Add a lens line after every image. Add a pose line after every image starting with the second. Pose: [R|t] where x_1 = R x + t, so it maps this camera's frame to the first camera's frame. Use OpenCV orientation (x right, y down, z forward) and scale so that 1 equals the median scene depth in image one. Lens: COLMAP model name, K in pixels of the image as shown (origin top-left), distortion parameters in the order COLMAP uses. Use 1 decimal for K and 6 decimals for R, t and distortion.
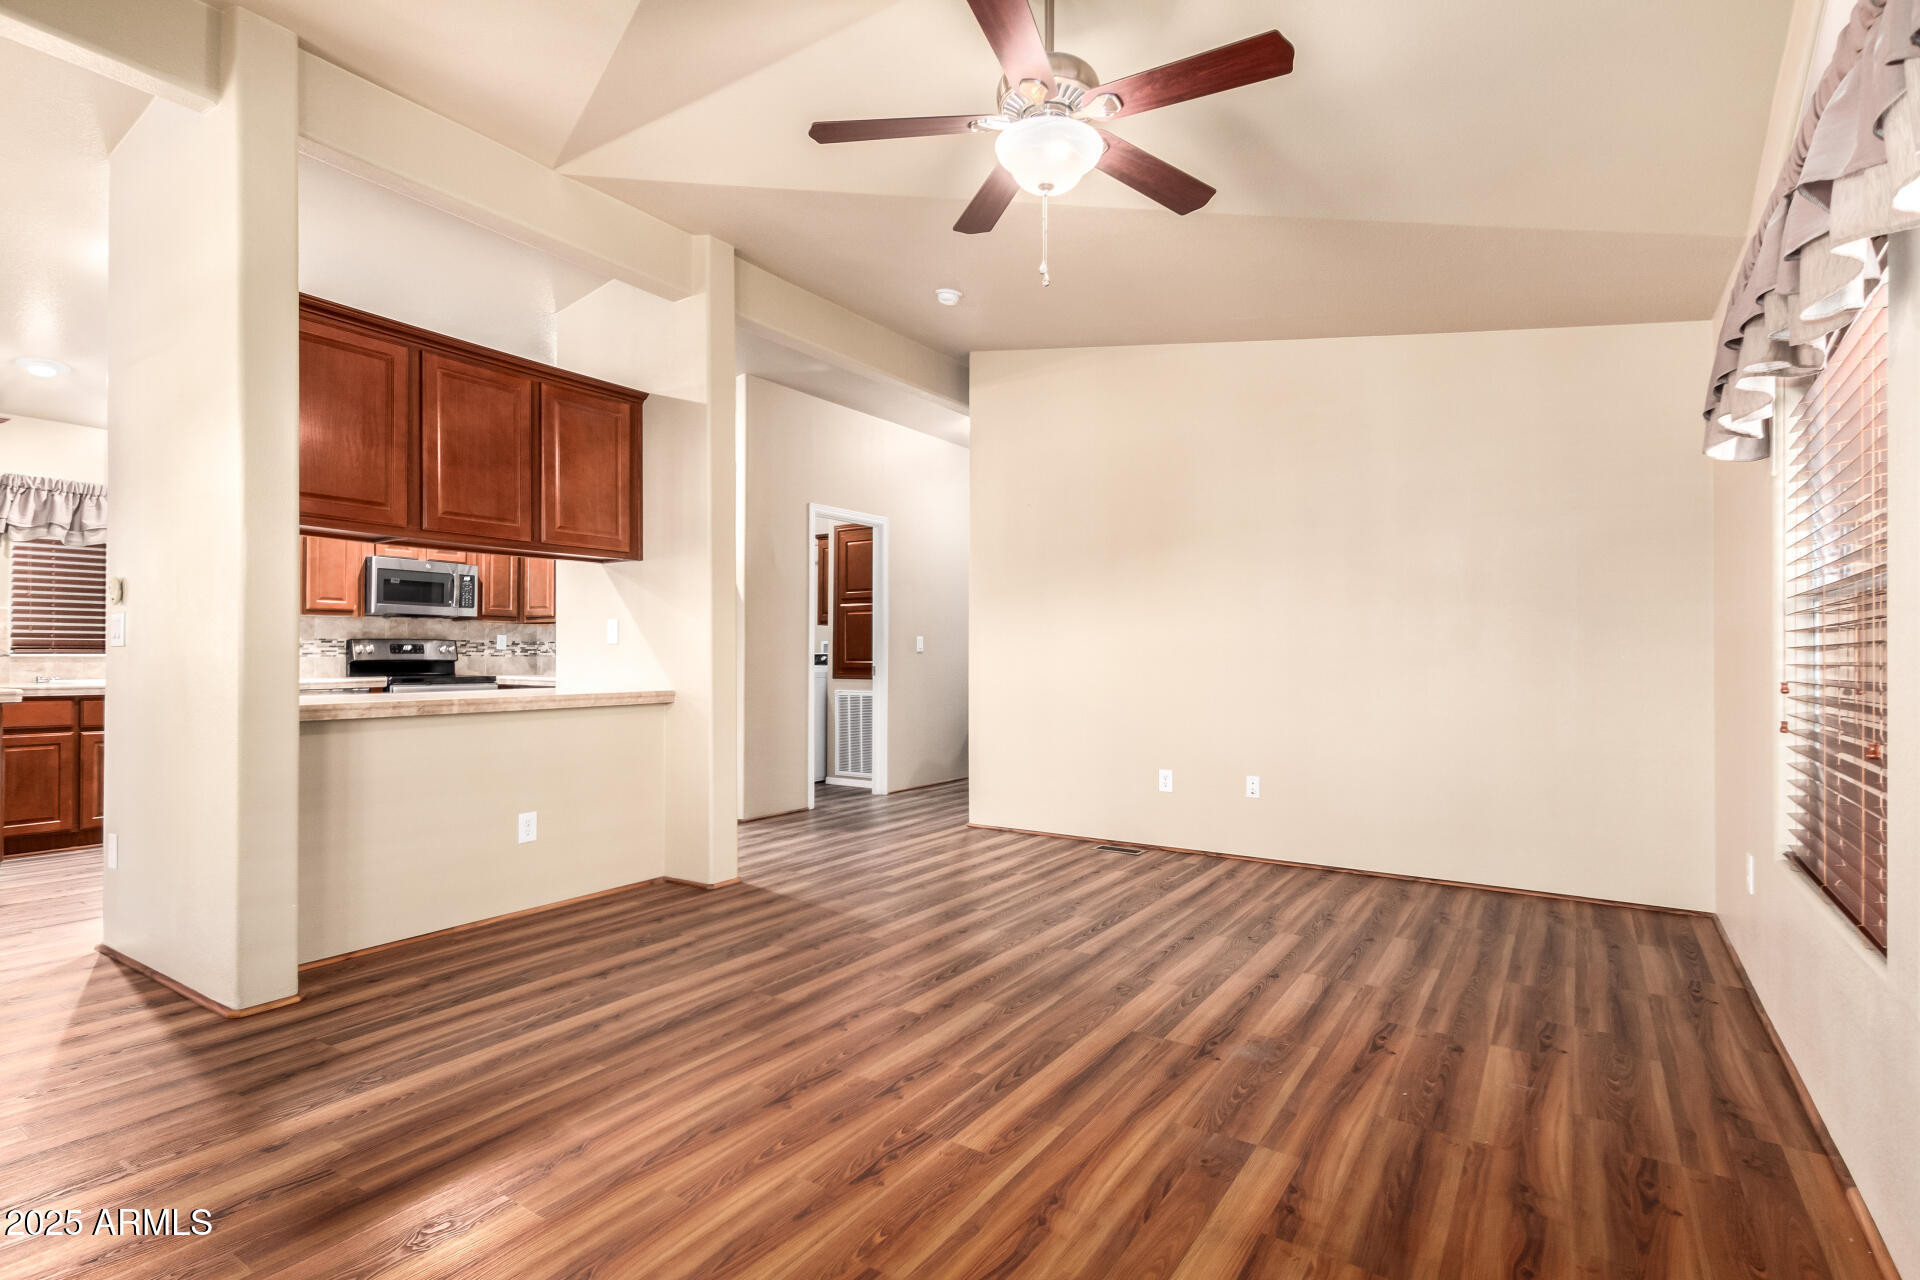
lens RADIAL K [[929.8, 0, 953.0], [0, 929.8, 647.4], [0, 0, 1]] dist [0.011097, -0.000415]
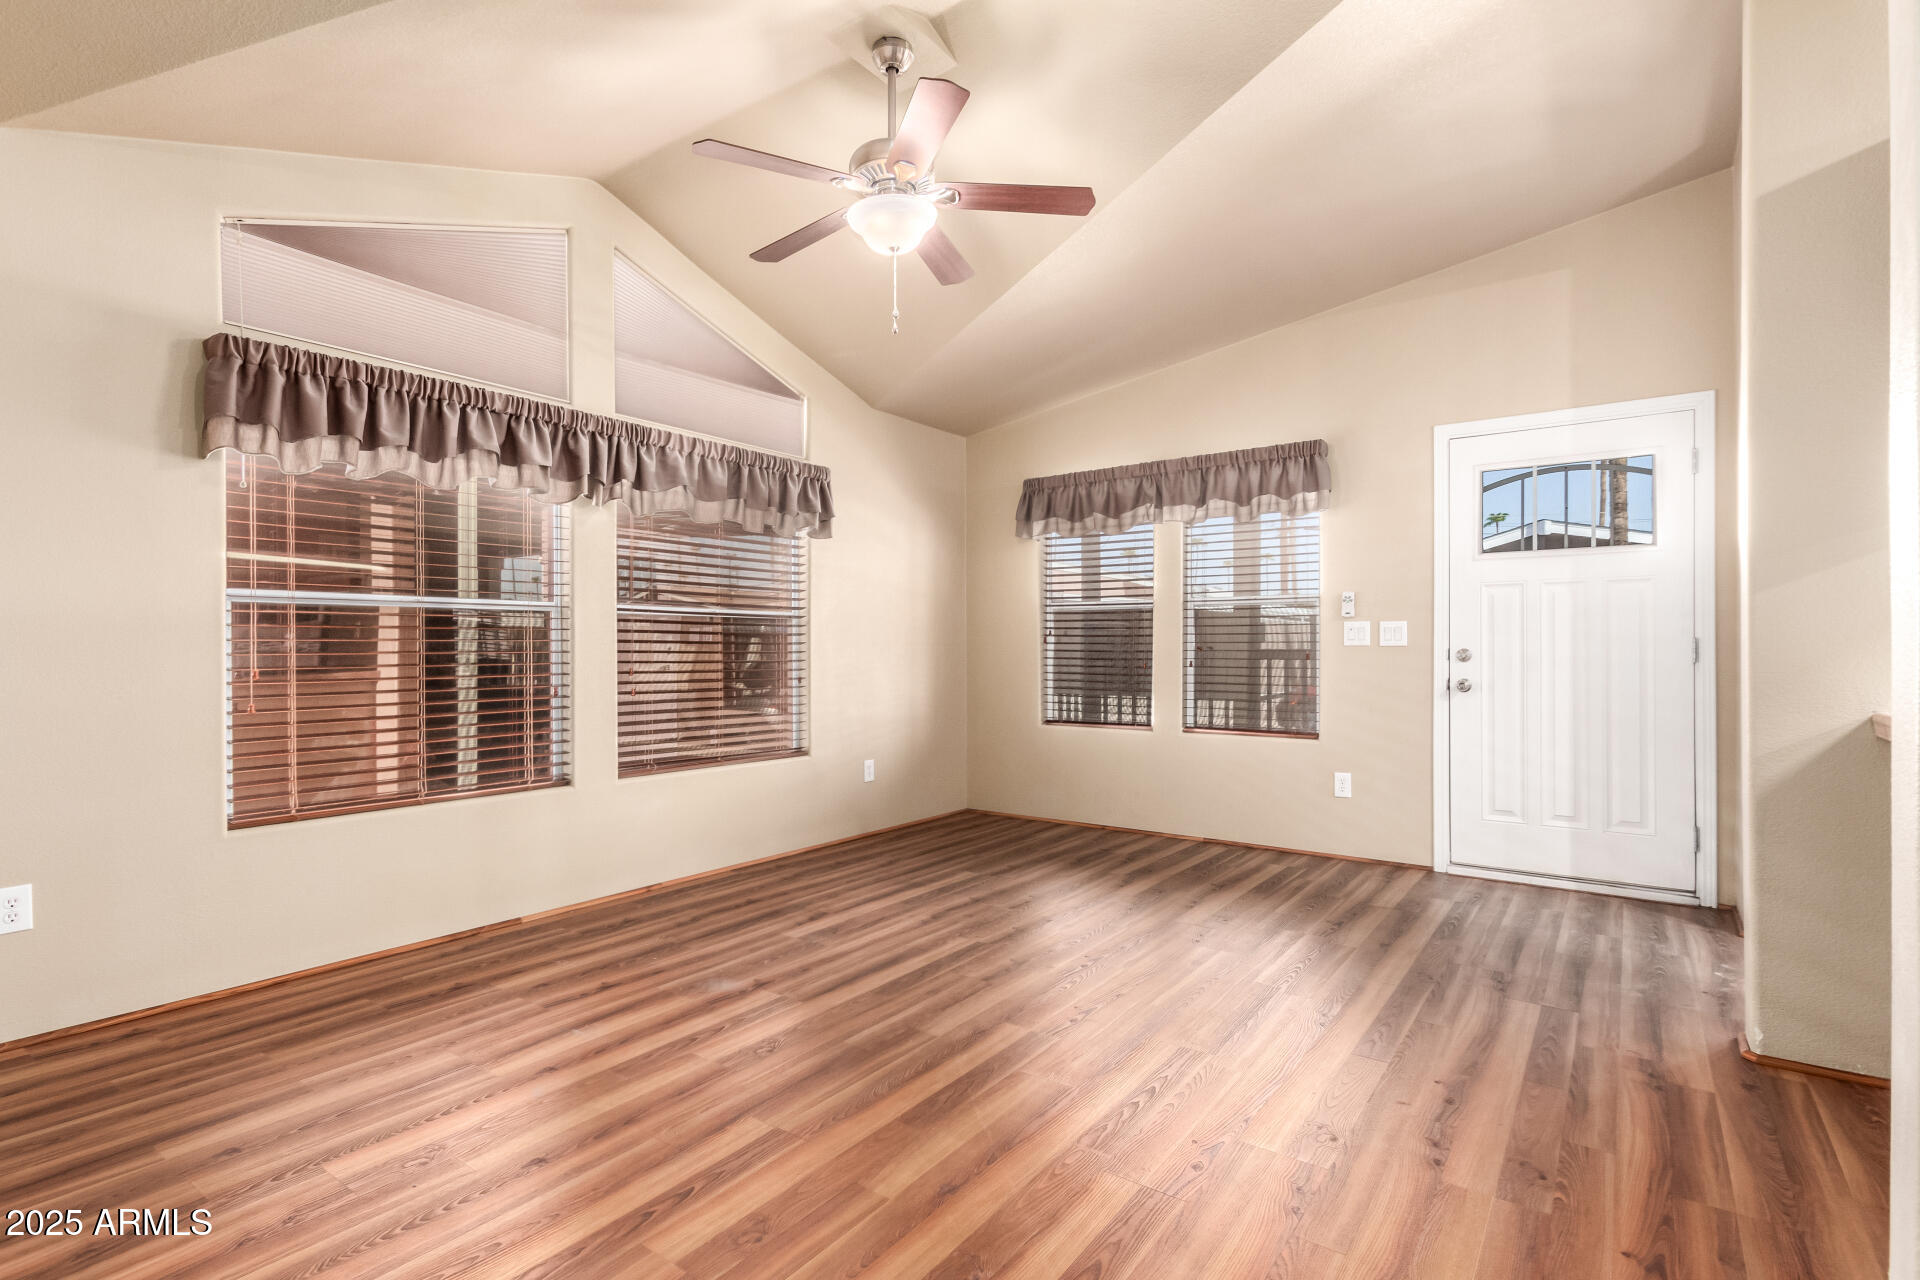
lens RADIAL K [[935.1, 0, 960.7], [0, 935.1, 647.9], [0, 0, 1]] dist [0.005801, -0.000489]
pose [[-0.999553, 0.001268, 0.029882, -0.013011], [0.001054, 0.999974, -0.007173, 0.011282], [-0.029890, -0.007138, -0.999528, 1.451335]]
